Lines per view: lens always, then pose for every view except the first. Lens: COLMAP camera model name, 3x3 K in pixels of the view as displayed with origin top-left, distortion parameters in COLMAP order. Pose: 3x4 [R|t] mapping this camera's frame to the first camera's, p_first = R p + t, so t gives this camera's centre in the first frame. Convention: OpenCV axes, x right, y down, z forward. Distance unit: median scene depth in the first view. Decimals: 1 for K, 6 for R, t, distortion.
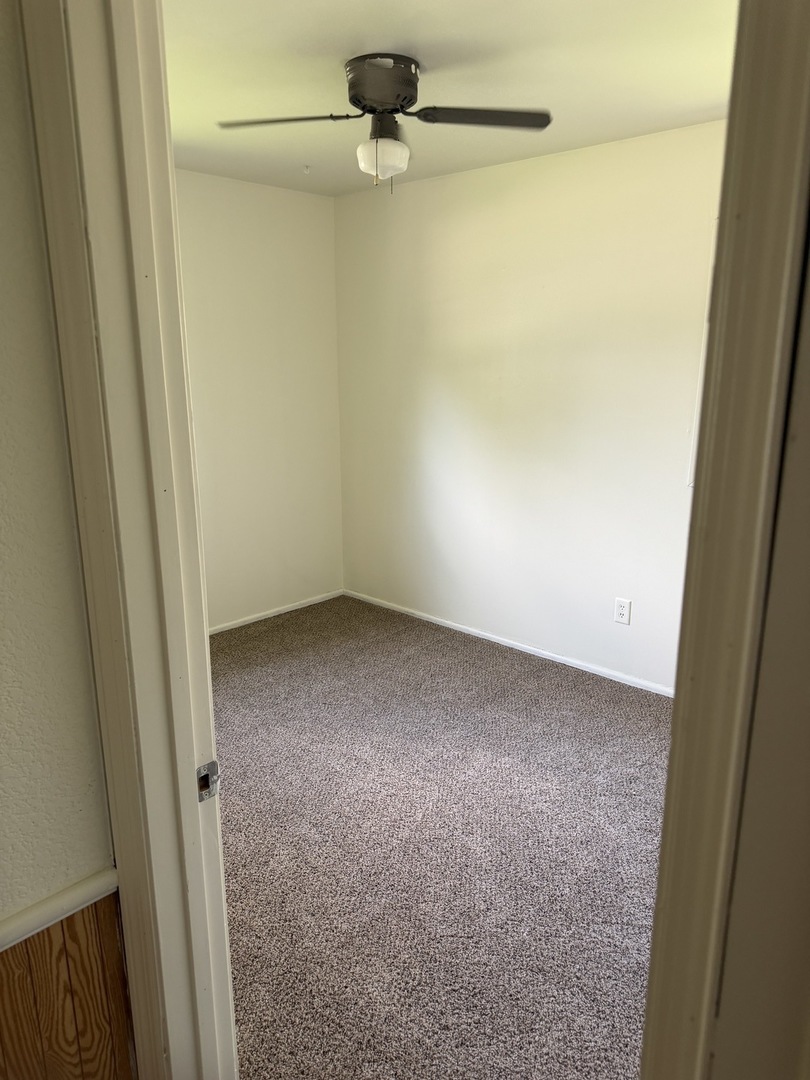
lens RADIAL K [[763.5, 0, 398.9], [0, 763.5, 543.3], [0, 0, 1]] dist [0.001011, -0.005518]
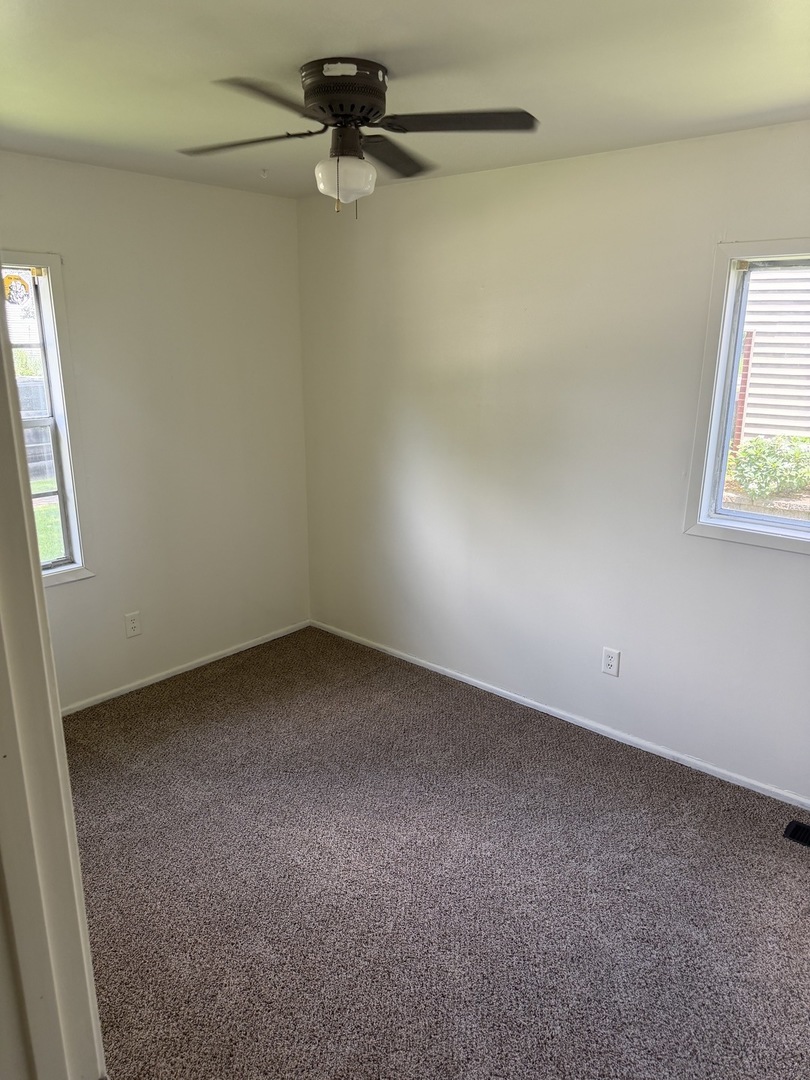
lens RADIAL K [[763.5, 0, 409.9], [0, 763.5, 530.4], [0, 0, 1]] dist [0.001011, -0.005518]
pose [[0.998859, -0.002906, 0.047669, 0.008204], [0.002082, 0.999848, 0.017337, -0.106959], [-0.047712, -0.017218, 0.998713, 0.113340]]
